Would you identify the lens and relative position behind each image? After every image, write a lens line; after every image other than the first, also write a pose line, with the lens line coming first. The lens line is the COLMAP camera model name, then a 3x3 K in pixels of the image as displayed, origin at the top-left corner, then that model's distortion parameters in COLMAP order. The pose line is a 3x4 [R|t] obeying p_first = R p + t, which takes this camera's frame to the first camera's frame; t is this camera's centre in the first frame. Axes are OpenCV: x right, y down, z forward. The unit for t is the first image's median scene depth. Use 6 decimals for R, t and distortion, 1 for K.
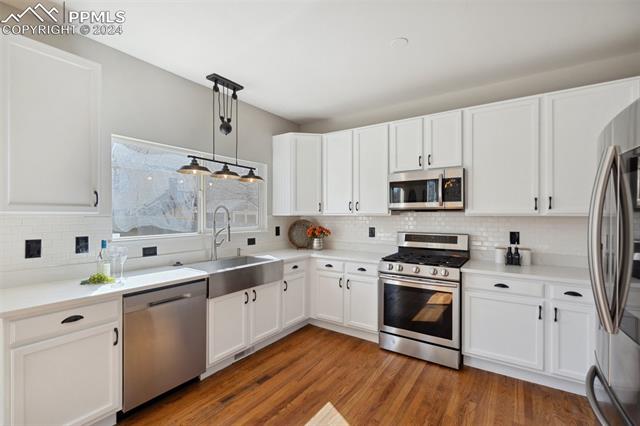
lens RADIAL K [[294.8, 0, 316.2], [0, 294.8, 213.3], [0, 0, 1]] dist [-0.001913, 0.000444]
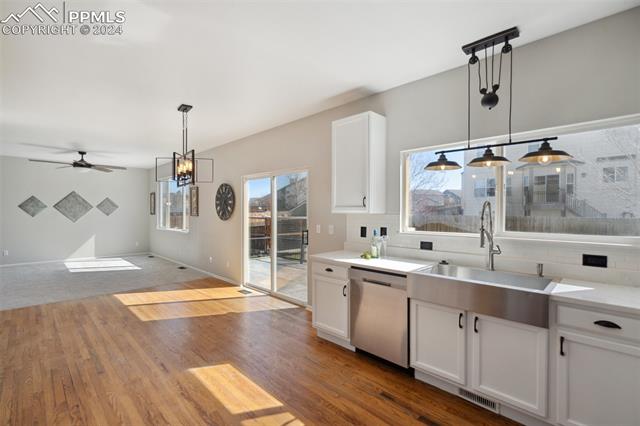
lens RADIAL K [[294.8, 0, 316.2], [0, 294.8, 213.3], [0, 0, 1]] dist [-0.001913, 0.000444]
pose [[-0.189165, 0.003562, -0.981939, 0.528924], [-0.000360, 0.999993, 0.003697, 0.002670], [0.981945, 0.001052, -0.189163, 0.693510]]
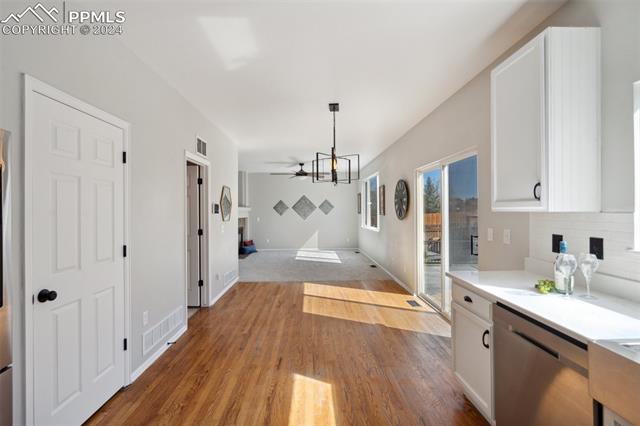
lens RADIAL K [[296.6, 0, 316.1], [0, 296.6, 210.7], [0, 0, 1]] dist [-0.001150, 0.000190]
pose [[-0.813863, 0.004238, -0.581041, 0.193543], [0.007839, 0.999962, -0.003686, 0.003755], [0.581004, -0.007554, -0.813866, 0.885493]]
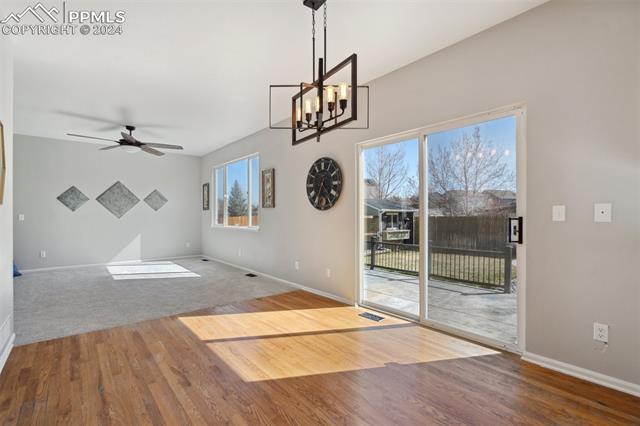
lens RADIAL K [[296.0, 0, 316.2], [0, 296.0, 215.5], [0, 0, 1]] dist [-0.004086, -0.000006]
pose [[-0.272367, 0.000683, -0.962193, 0.071725], [0.003971, 0.999992, -0.000415, 0.081050], [0.962185, -0.003933, -0.272368, 0.082757]]
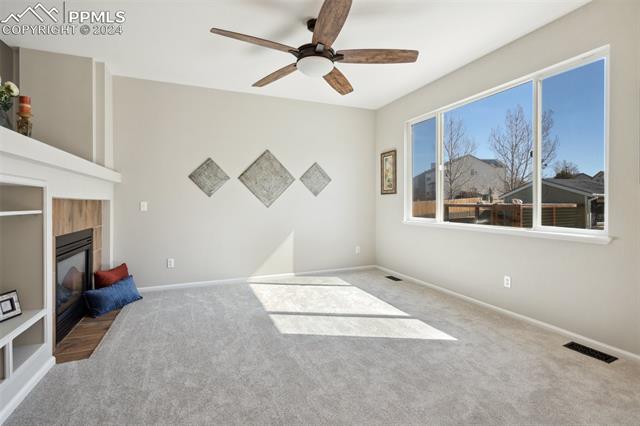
lens RADIAL K [[302.1, 0, 317.5], [0, 302.1, 203.7], [0, 0, 1]] dist [-0.000176, 0.000245]
pose [[-0.546956, 0.001652, -0.837160, -0.579380], [0.003748, 0.999993, -0.000475, 0.077551], [0.837153, -0.003397, -0.546958, -0.963885]]
